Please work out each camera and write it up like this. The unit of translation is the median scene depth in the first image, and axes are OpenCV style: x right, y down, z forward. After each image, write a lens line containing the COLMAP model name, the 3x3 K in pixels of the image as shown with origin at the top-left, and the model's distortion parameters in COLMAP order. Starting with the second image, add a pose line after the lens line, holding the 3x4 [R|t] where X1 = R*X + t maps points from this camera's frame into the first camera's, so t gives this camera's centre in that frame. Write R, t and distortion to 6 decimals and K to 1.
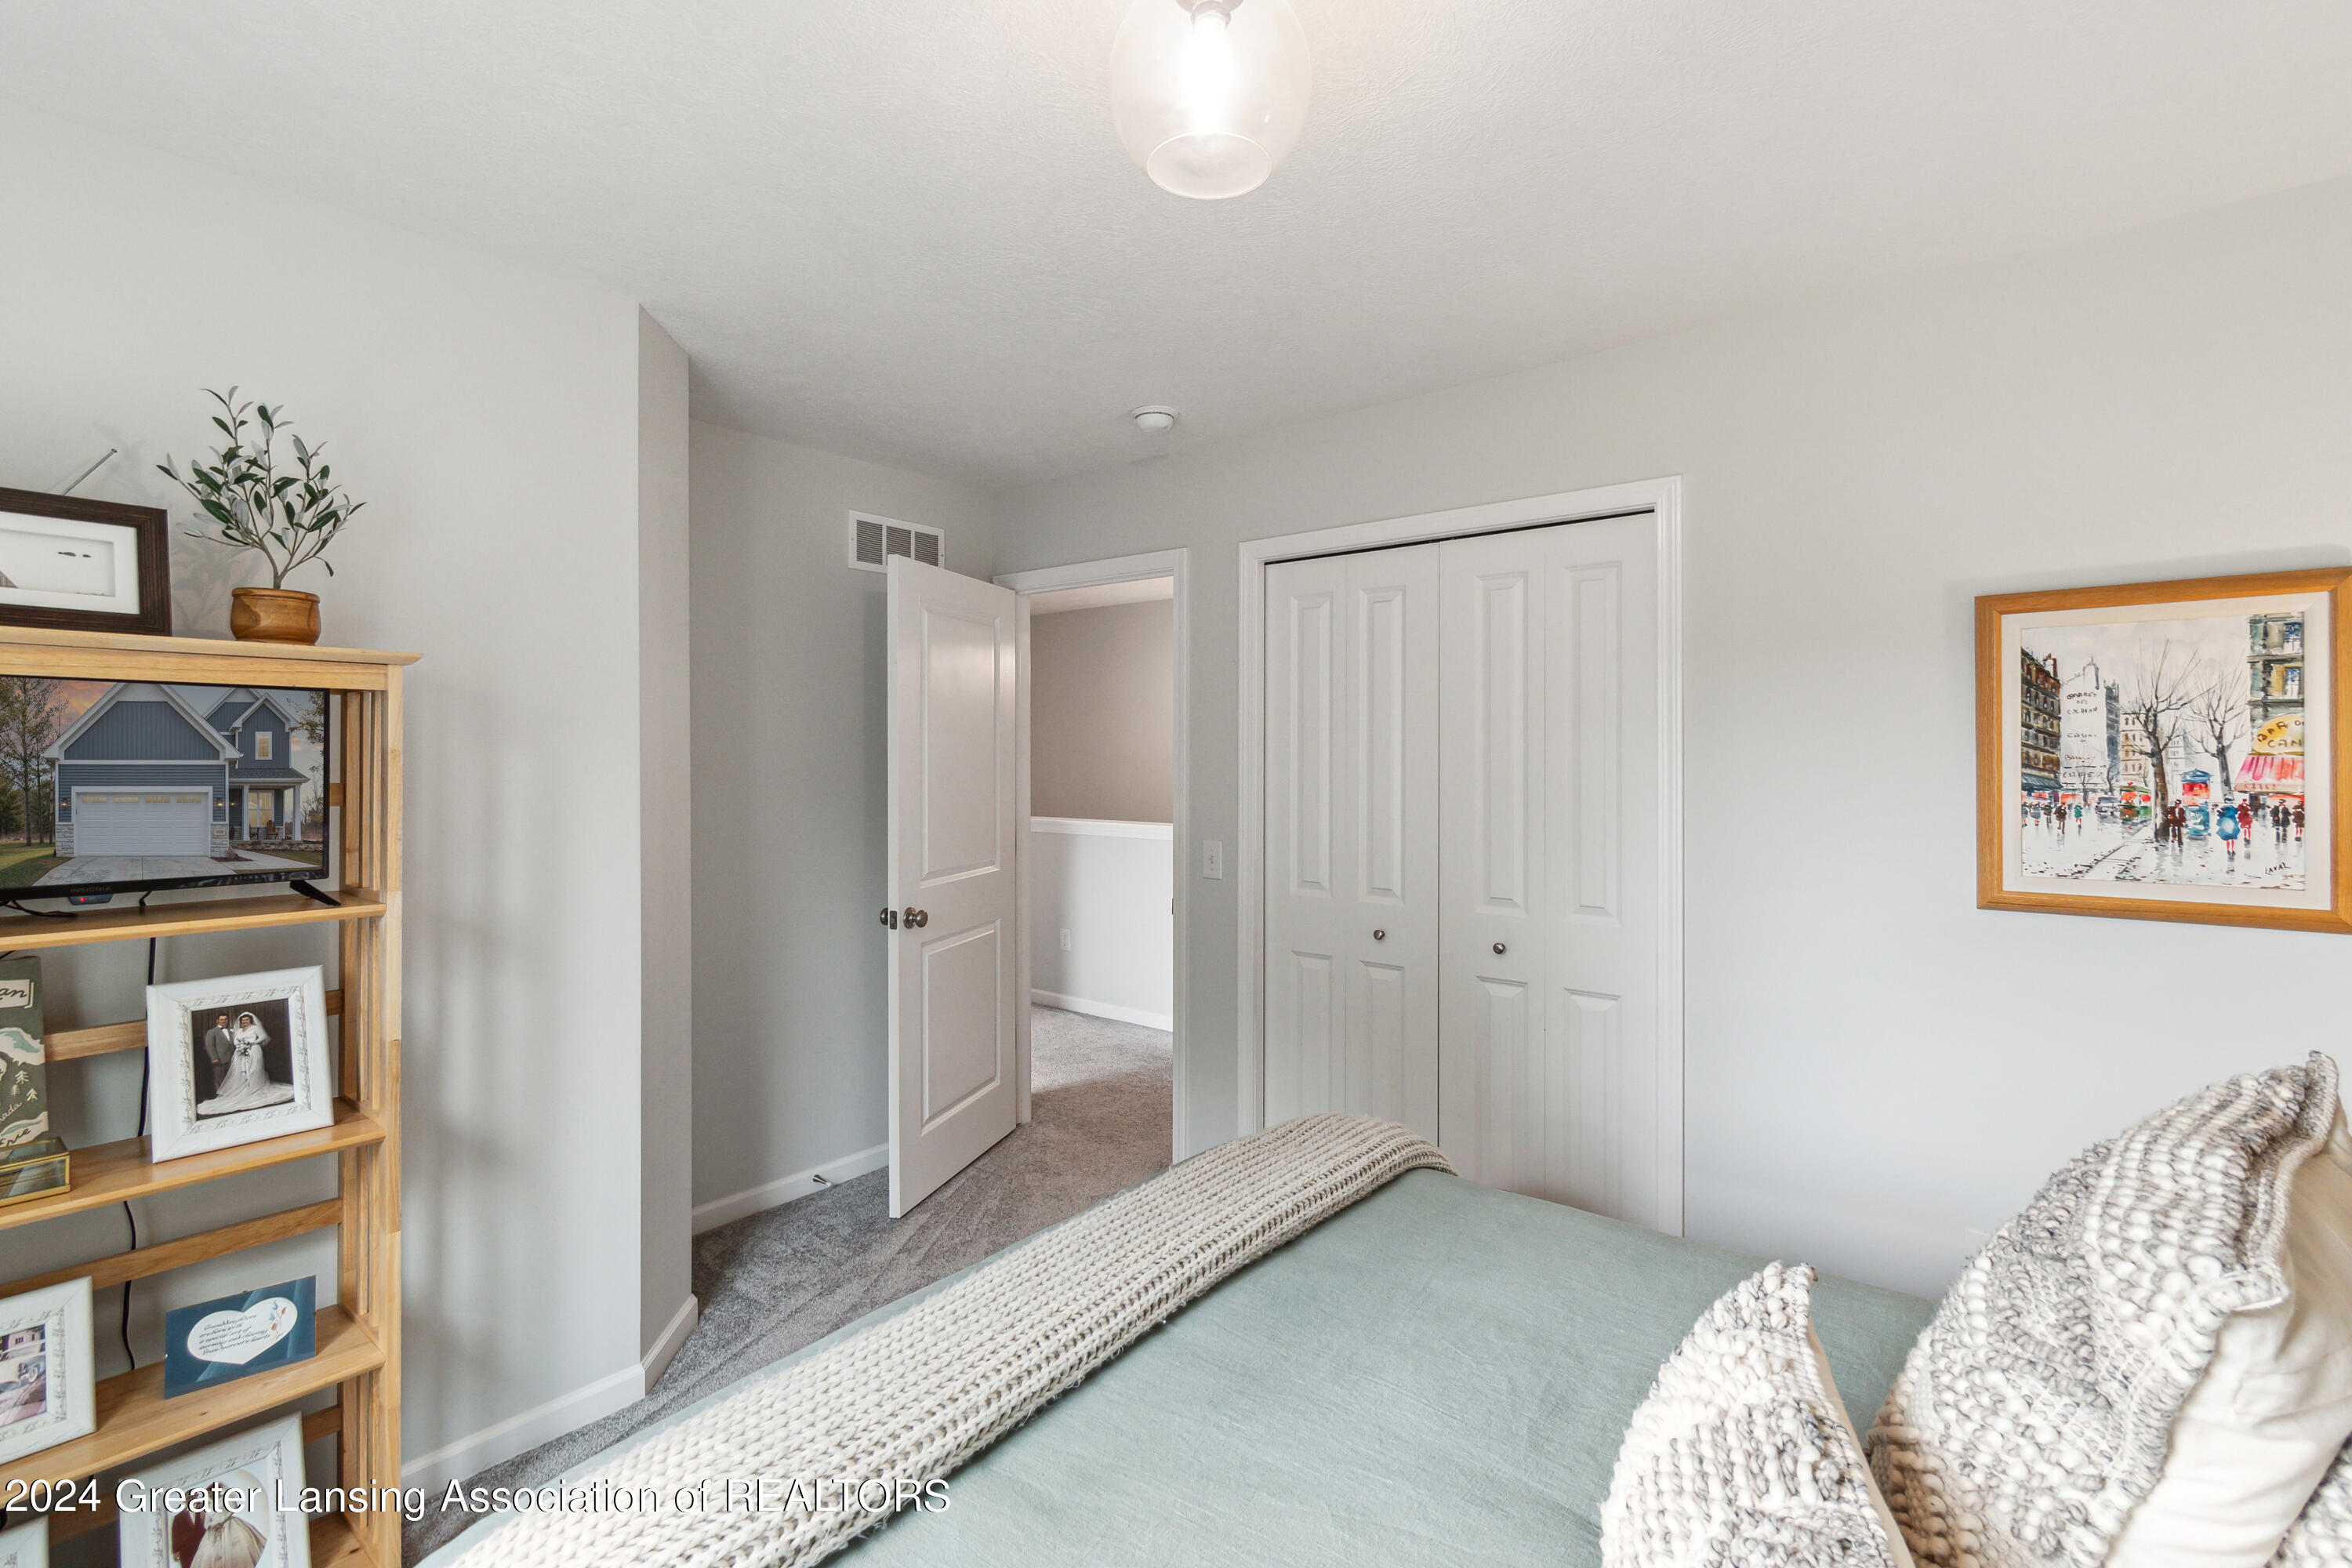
lens RADIAL K [[1068.8, 0, 1165.9], [0, 1068.8, 771.0], [0, 0, 1]] dist [0.010083, -0.004756]
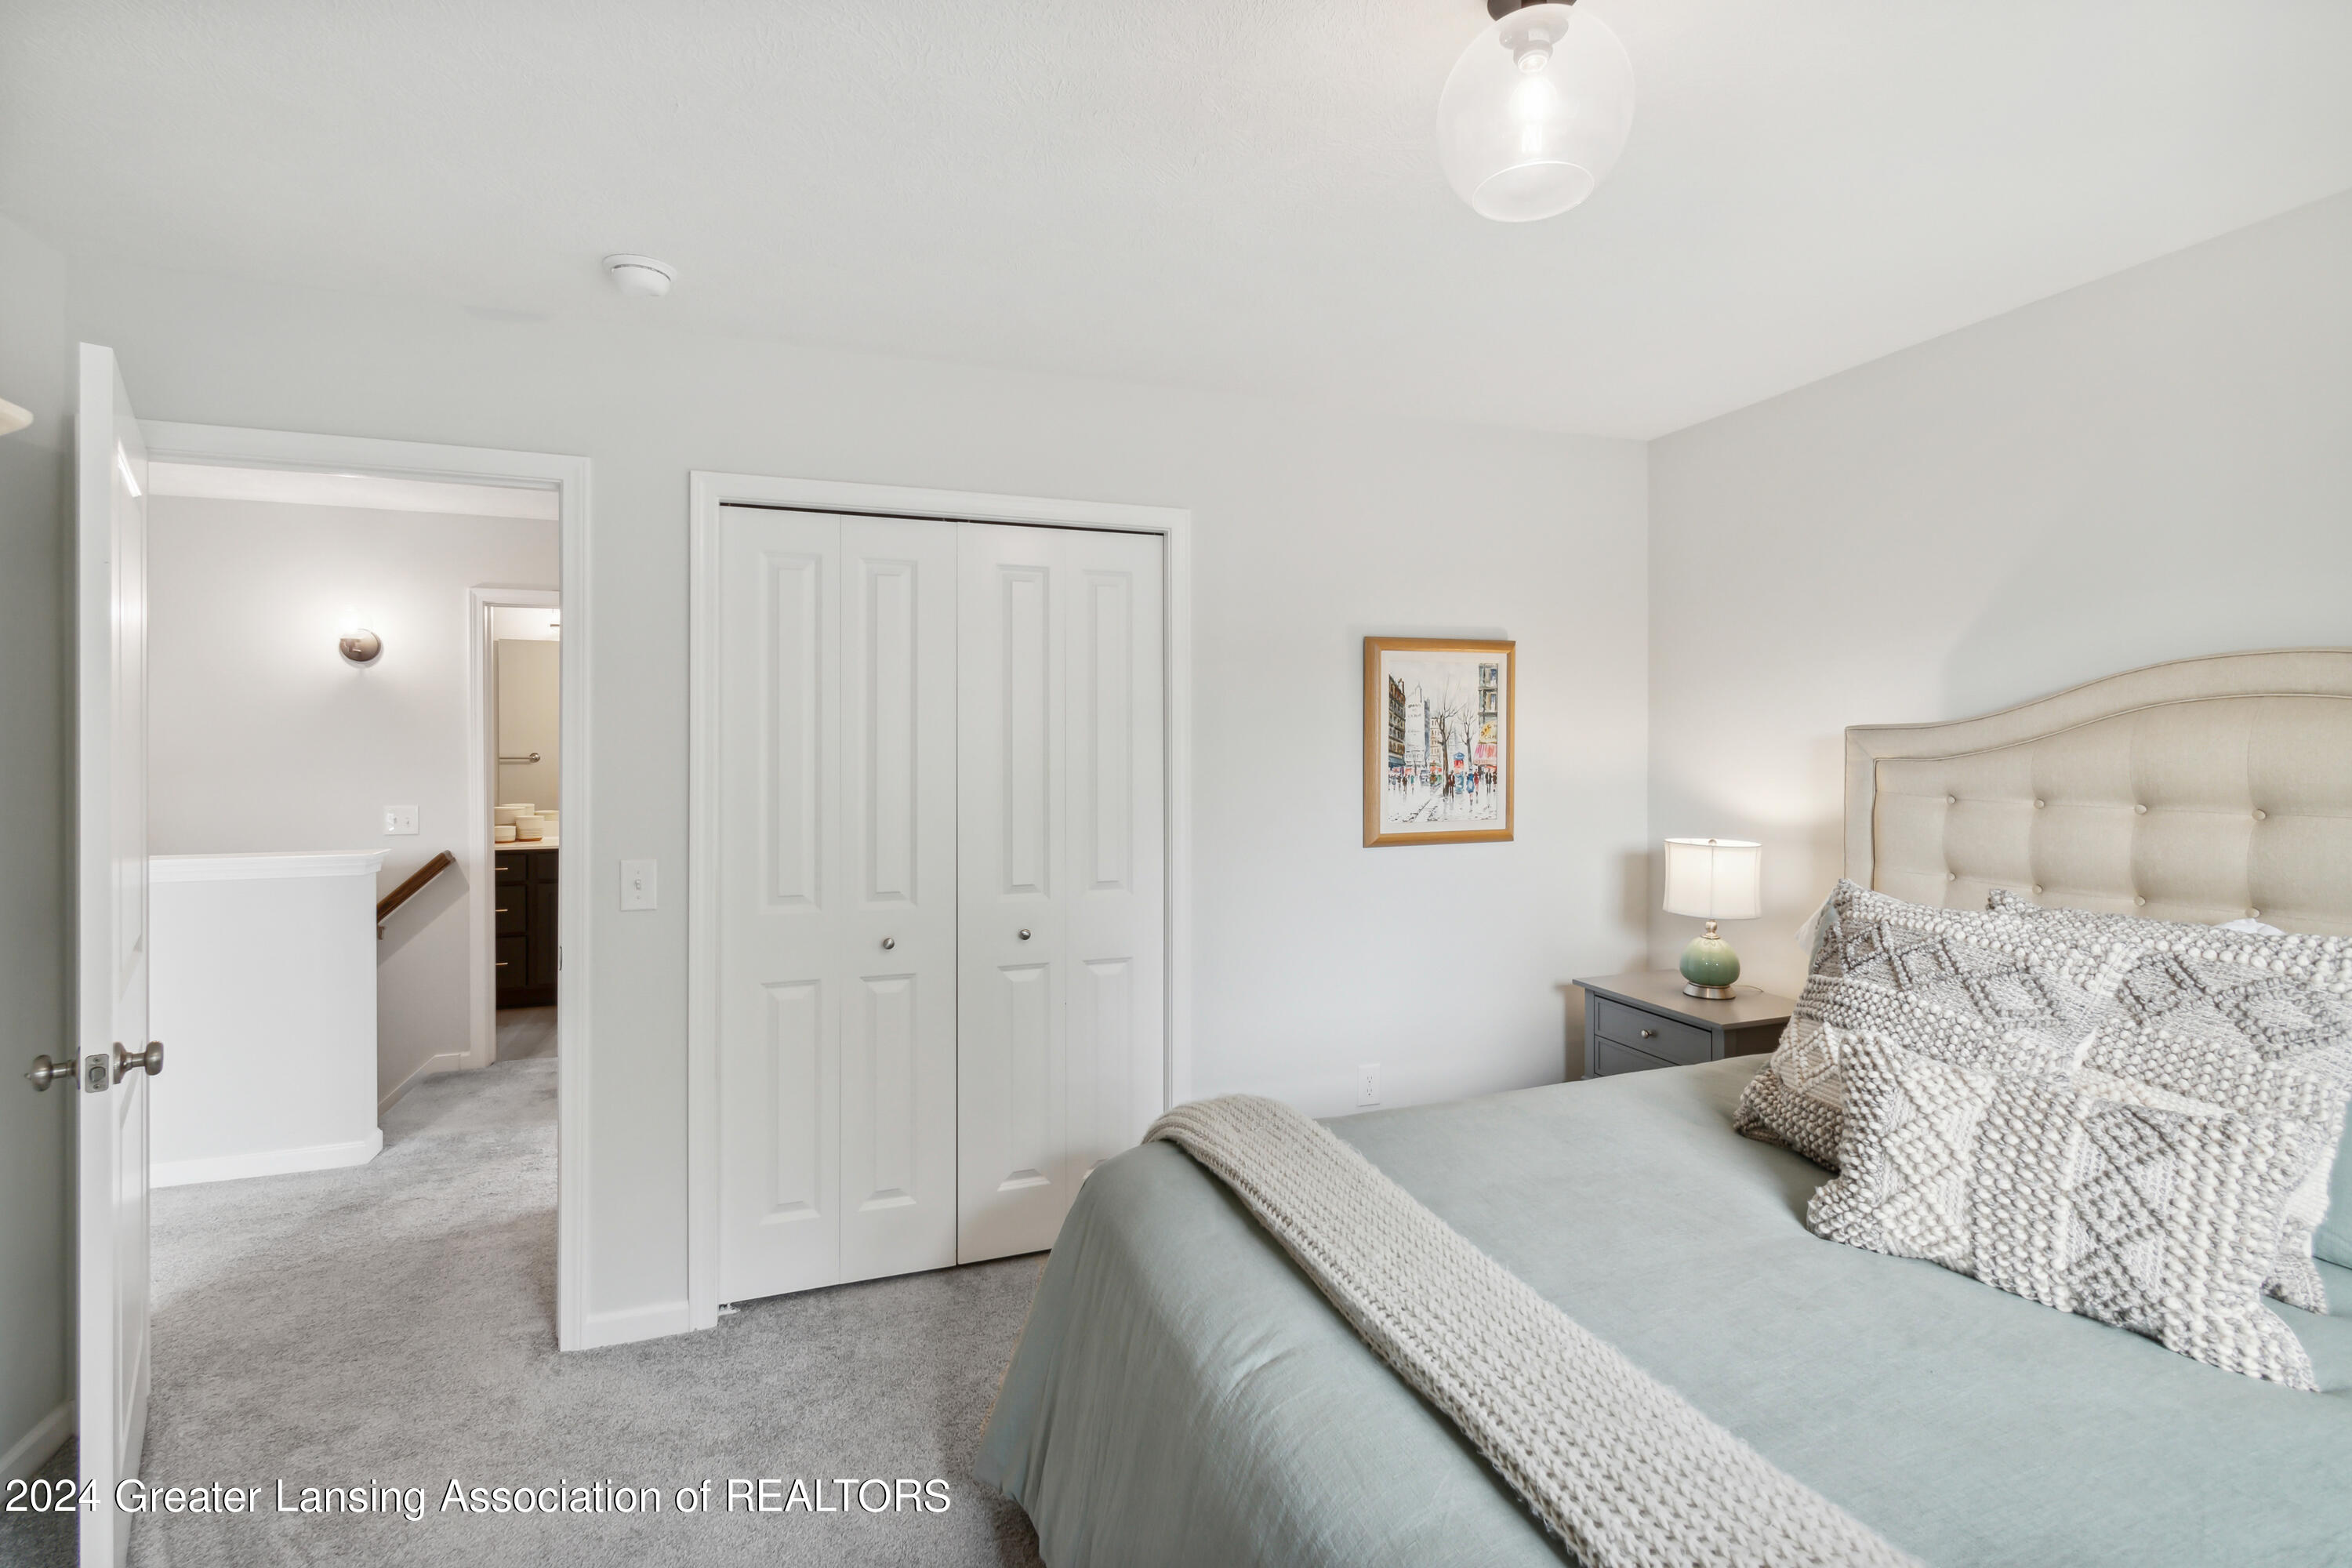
lens RADIAL K [[1068.8, 0, 1169.5], [0, 1068.8, 765.1], [0, 0, 1]] dist [0.010083, -0.004756]
pose [[0.515393, -0.014905, 0.856824, -0.692114], [0.015312, 0.999849, 0.008183, -0.001713], [-0.856817, 0.008902, 0.515543, 0.501884]]
